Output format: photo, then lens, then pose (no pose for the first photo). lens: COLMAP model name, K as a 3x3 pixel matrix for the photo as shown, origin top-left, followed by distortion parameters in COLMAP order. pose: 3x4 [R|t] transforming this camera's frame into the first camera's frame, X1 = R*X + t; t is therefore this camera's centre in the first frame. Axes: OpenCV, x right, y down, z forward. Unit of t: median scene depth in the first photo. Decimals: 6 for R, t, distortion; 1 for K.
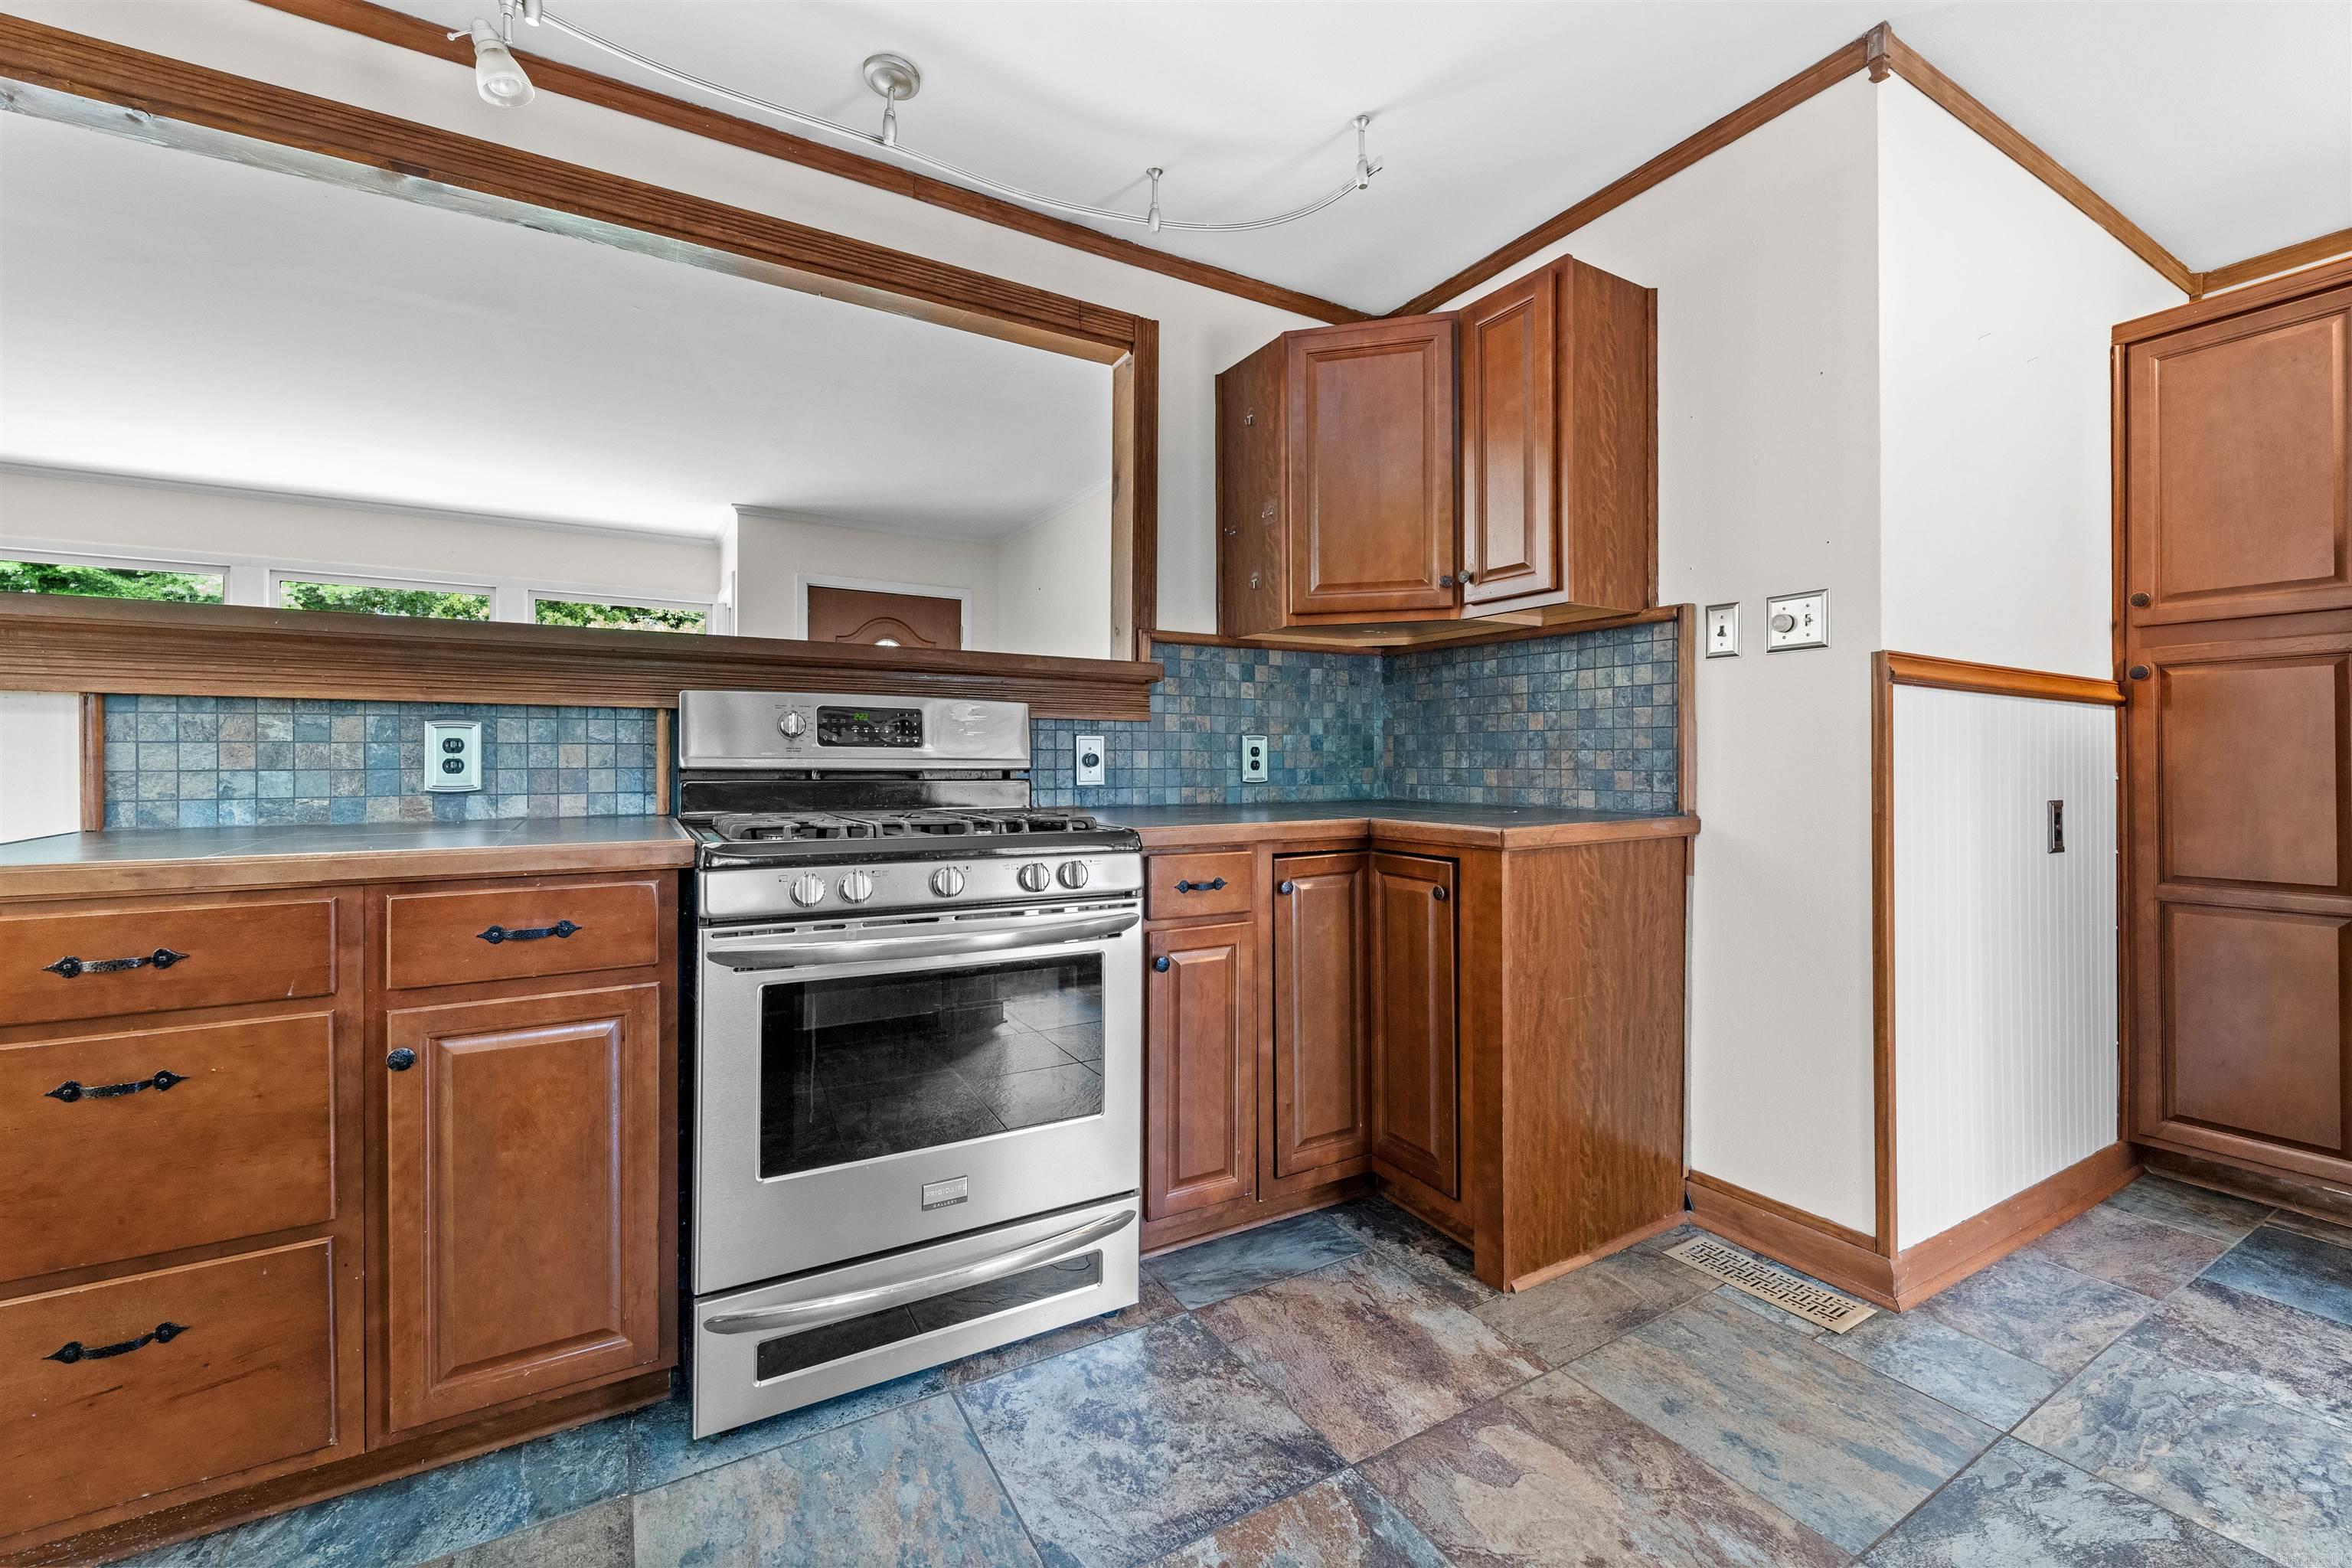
lens RADIAL K [[961.8, 0, 1170.5], [0, 961.8, 758.0], [0, 0, 1]] dist [0.011323, -0.004872]
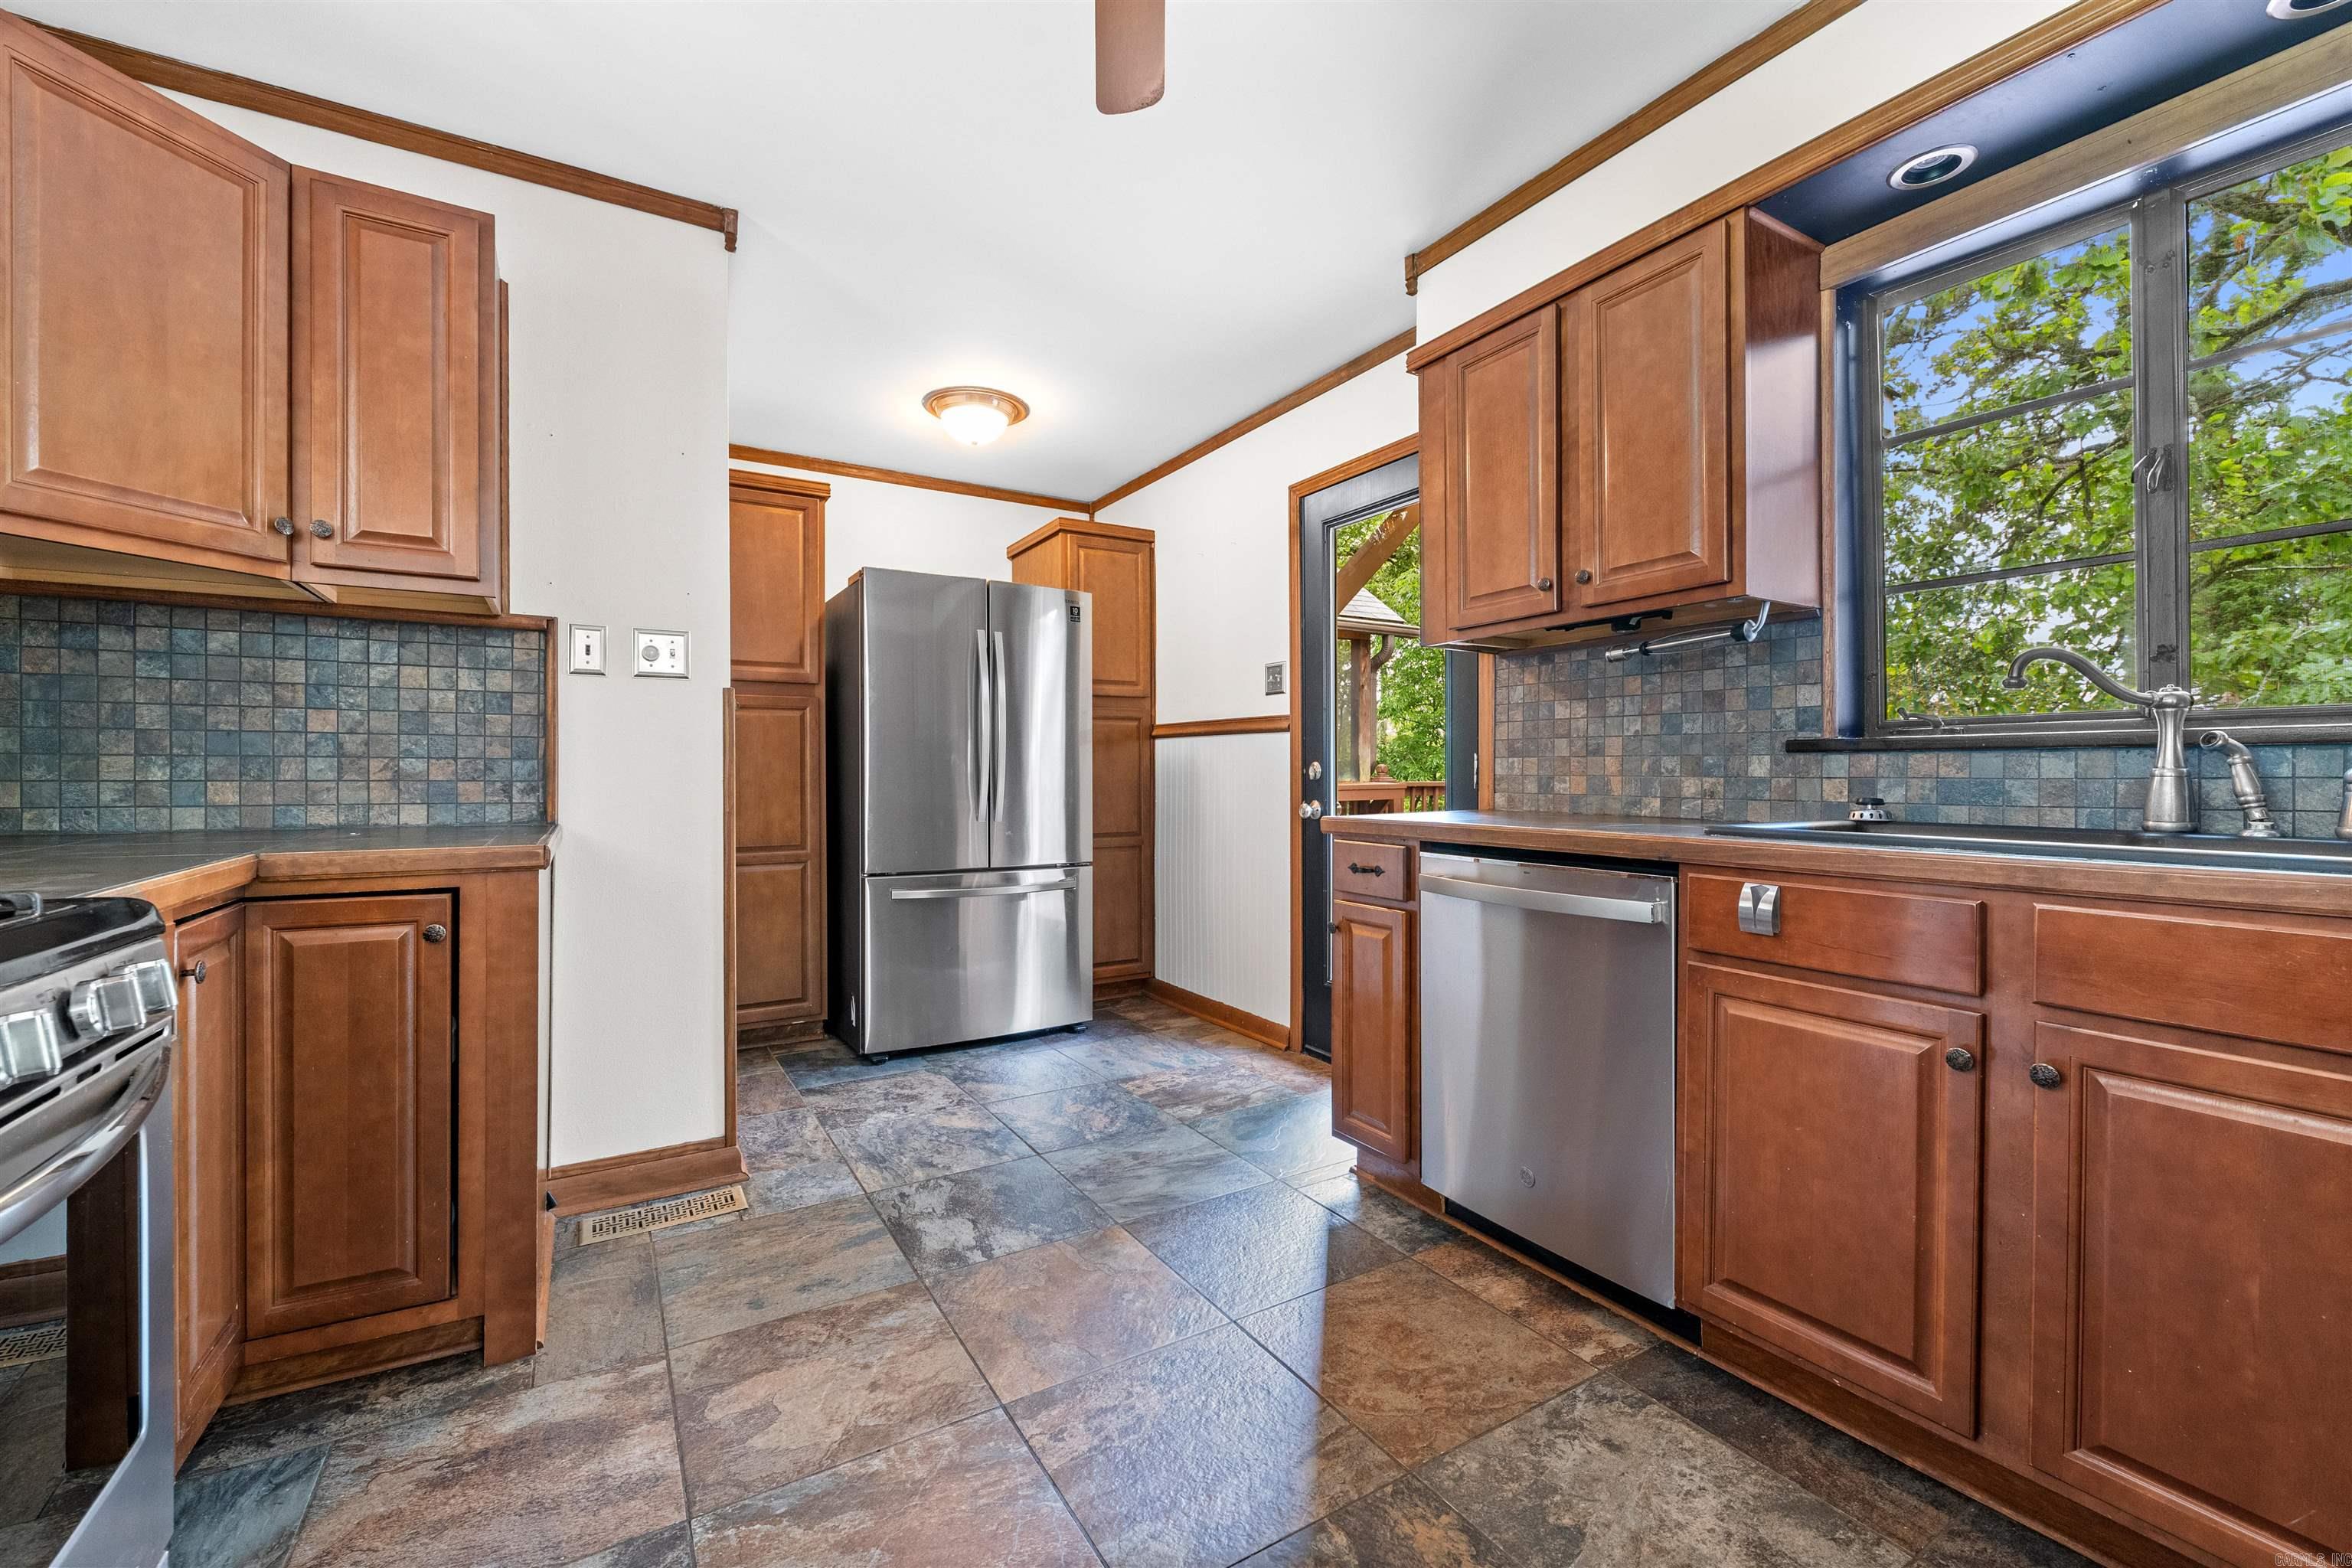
lens RADIAL K [[956.0, 0, 1177.3], [0, 956.0, 774.4], [0, 0, 1]] dist [0.009399, -0.005491]
pose [[-0.018275, -0.003022, 0.999828, -0.525817], [-0.005568, 0.999980, 0.002921, -0.000149], [-0.999817, -0.005513, -0.018292, 0.378341]]
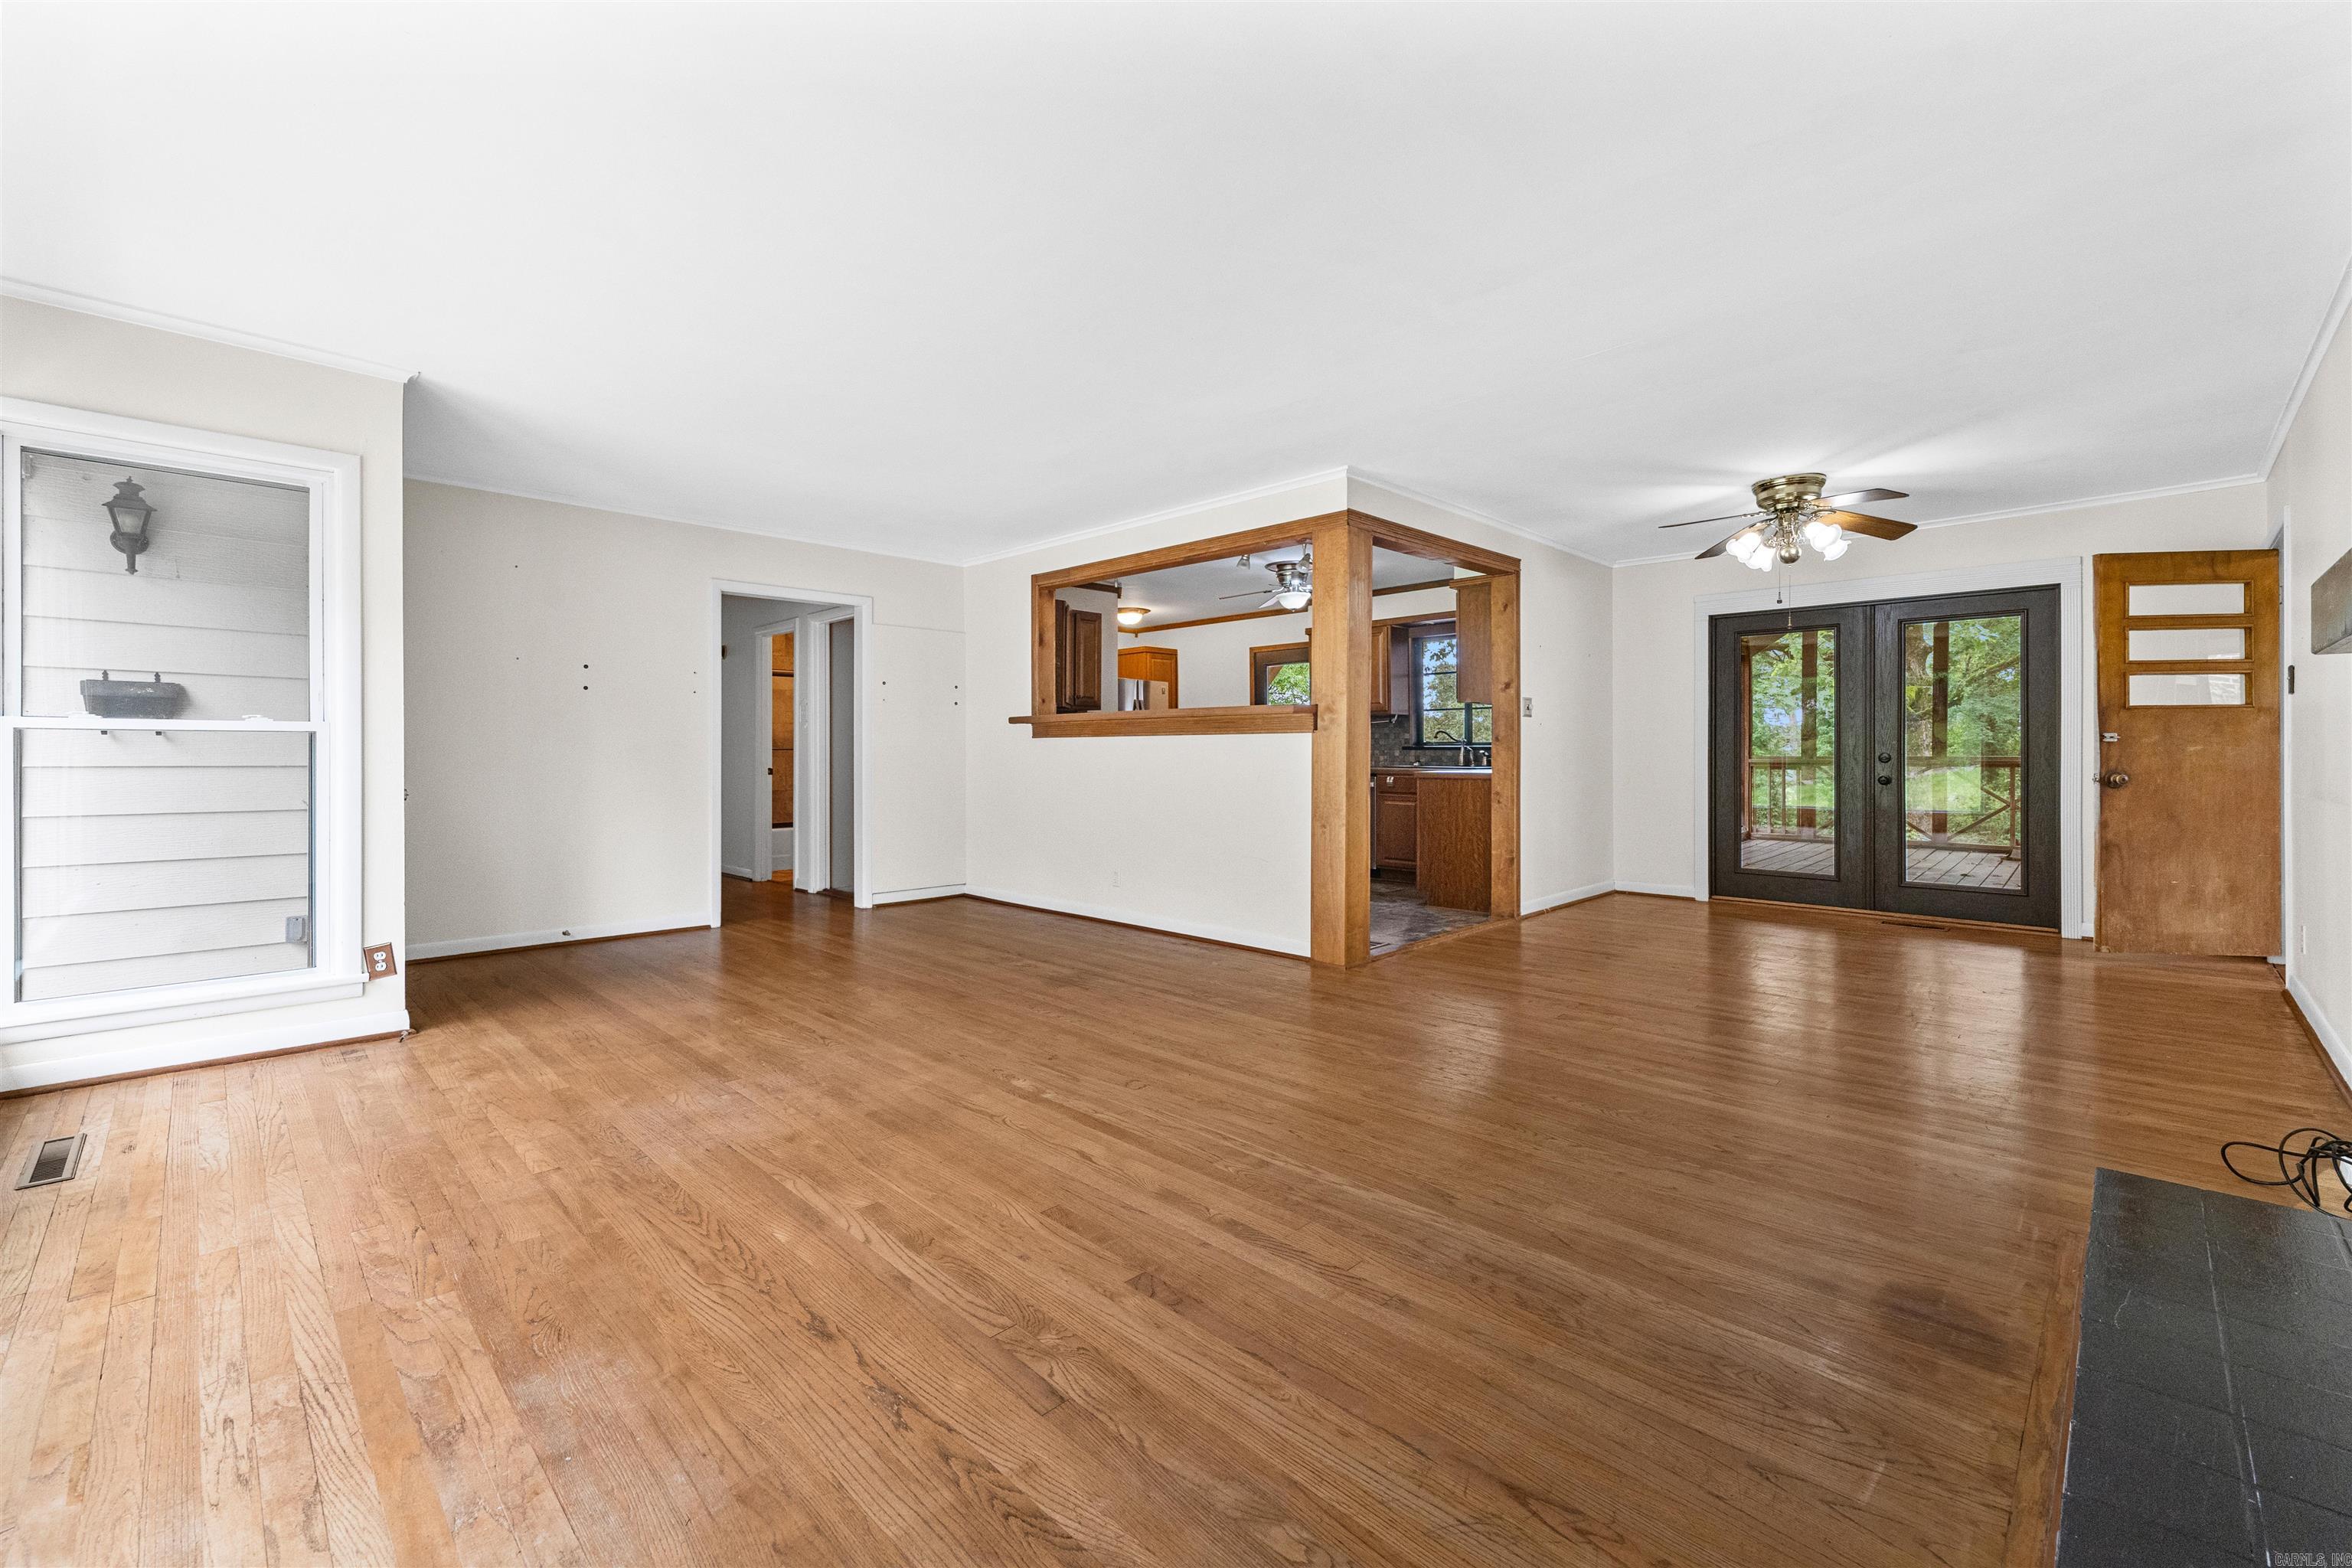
lens RADIAL K [[961.8, 0, 1170.5], [0, 961.8, 758.0], [0, 0, 1]] dist [0.011323, -0.004872]
pose [[-0.257874, -0.005141, 0.966165, -3.210854], [-0.007755, 0.999965, 0.003251, 0.006498], [-0.966147, -0.006654, -0.257905, 1.717698]]
